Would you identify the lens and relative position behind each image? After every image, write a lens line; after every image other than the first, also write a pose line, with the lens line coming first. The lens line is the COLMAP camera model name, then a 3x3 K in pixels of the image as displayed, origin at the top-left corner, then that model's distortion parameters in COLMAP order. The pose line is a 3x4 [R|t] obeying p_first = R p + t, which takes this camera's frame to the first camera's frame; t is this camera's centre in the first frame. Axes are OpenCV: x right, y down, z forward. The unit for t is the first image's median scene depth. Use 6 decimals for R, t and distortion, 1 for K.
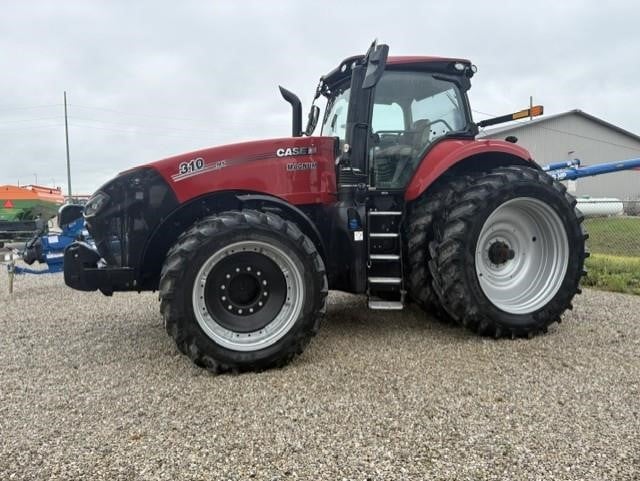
lens RADIAL K [[493.3, 0, 321.7], [0, 493.3, 244.4], [0, 0, 1]] dist [0.006902, 0.002582]
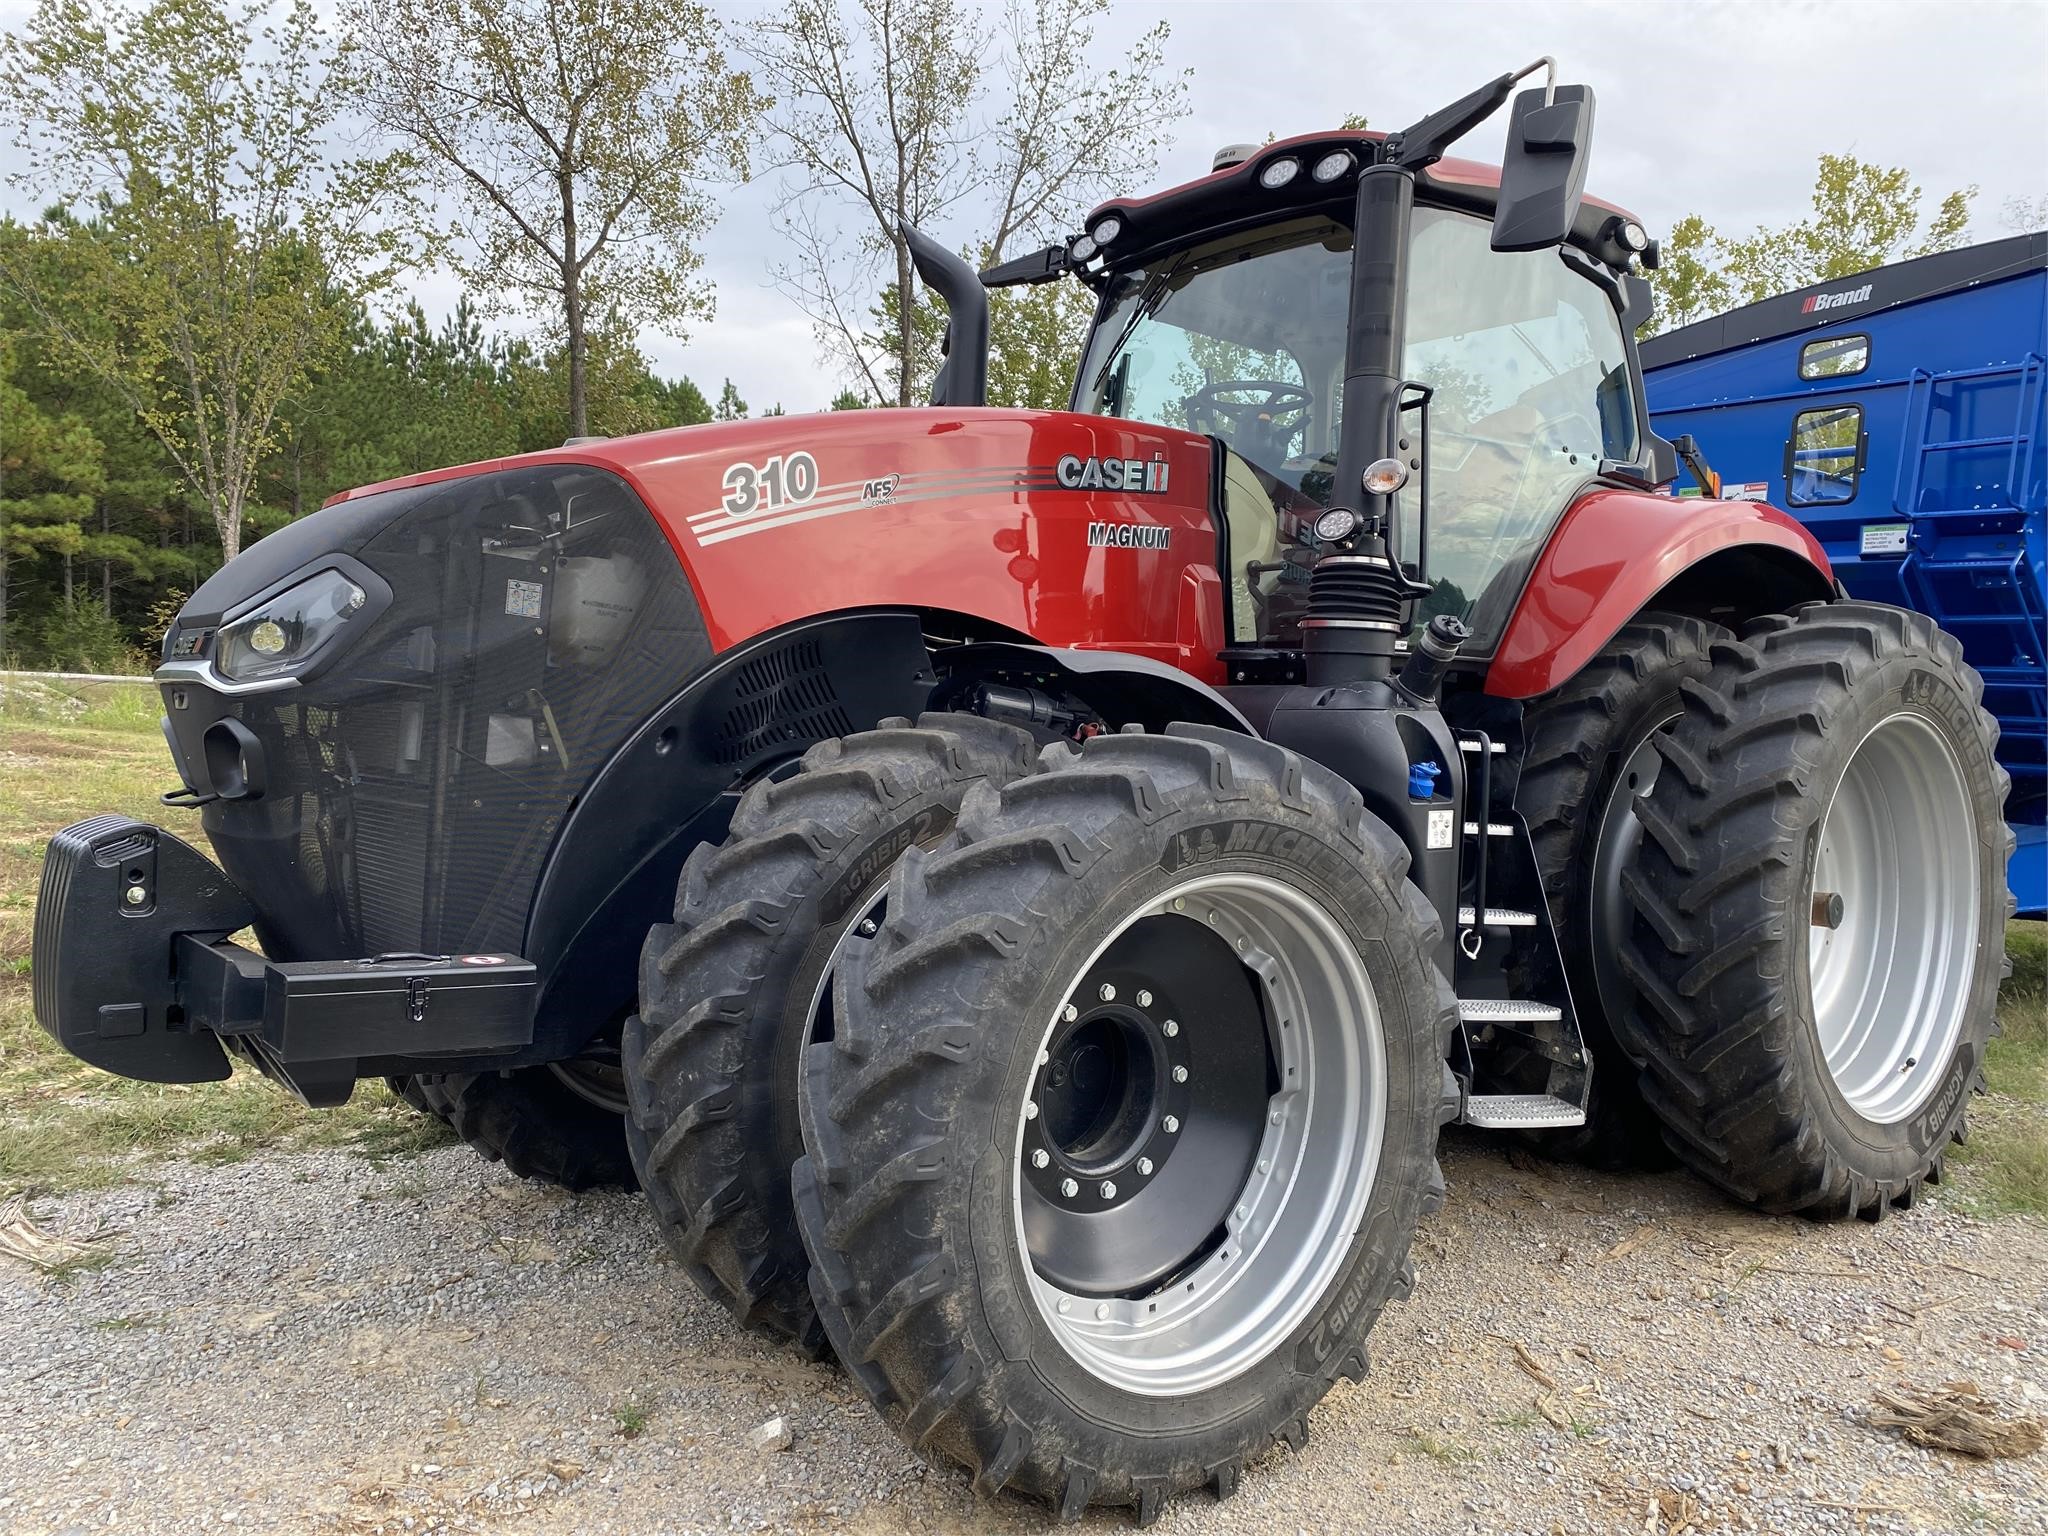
lens RADIAL K [[1570.1, 0, 1018.4], [0, 1570.1, 736.1], [0, 0, 1]] dist [0.019262, -0.003858]
pose [[0.943193, 0.046151, 0.329025, -0.379803], [-0.022372, 0.996880, -0.075696, 0.000744], [-0.331492, 0.064035, 0.941282, 0.324159]]
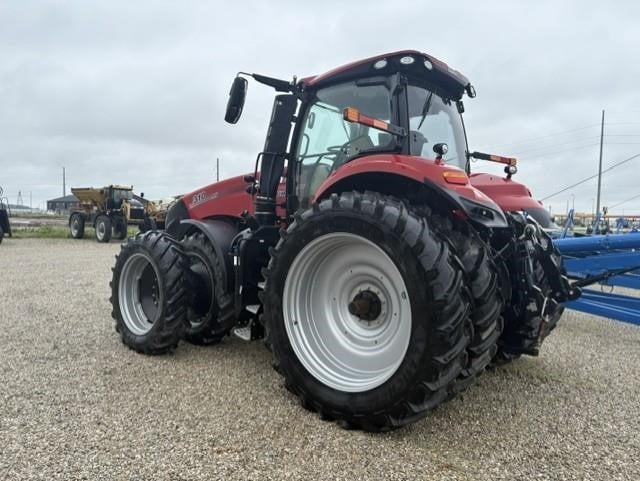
lens RADIAL K [[493.3, 0, 321.7], [0, 493.3, 244.4], [0, 0, 1]] dist [0.006902, 0.002582]
pose [[0.505084, 0.064799, -0.860634, 1.050414], [-0.102305, 0.994642, 0.014849, -0.085960], [0.856986, 0.080547, 0.509007, 0.612532]]
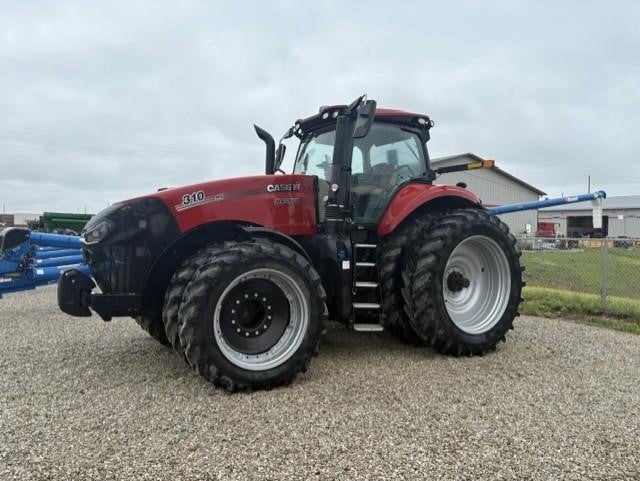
lens RADIAL K [[493.7, 0, 320.0], [0, 493.7, 240.5], [0, 0, 1]] dist [0.010895, -0.002261]
pose [[0.981064, 0.023119, 0.192300, -0.197625], [-0.010844, 0.997849, -0.064644, -0.000615], [-0.193381, 0.061334, 0.979205, -0.091422]]
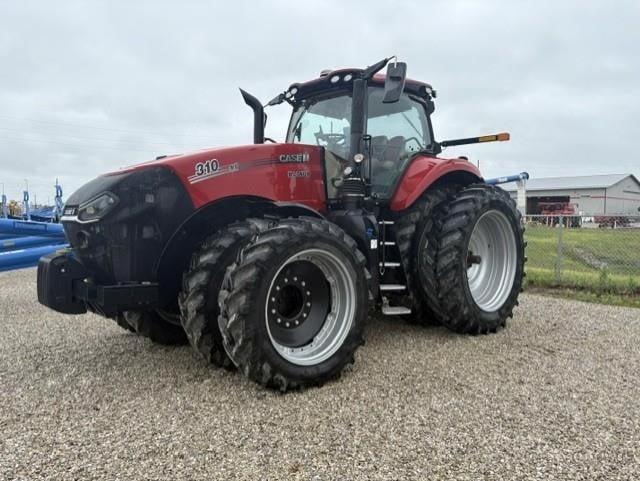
lens RADIAL K [[493.3, 0, 321.7], [0, 493.3, 244.4], [0, 0, 1]] dist [0.006902, 0.002582]
pose [[0.923810, -0.005362, 0.382814, -0.413295], [0.015048, 0.999638, -0.022311, 0.004527], [-0.382556, 0.026372, 0.923556, 0.092595]]
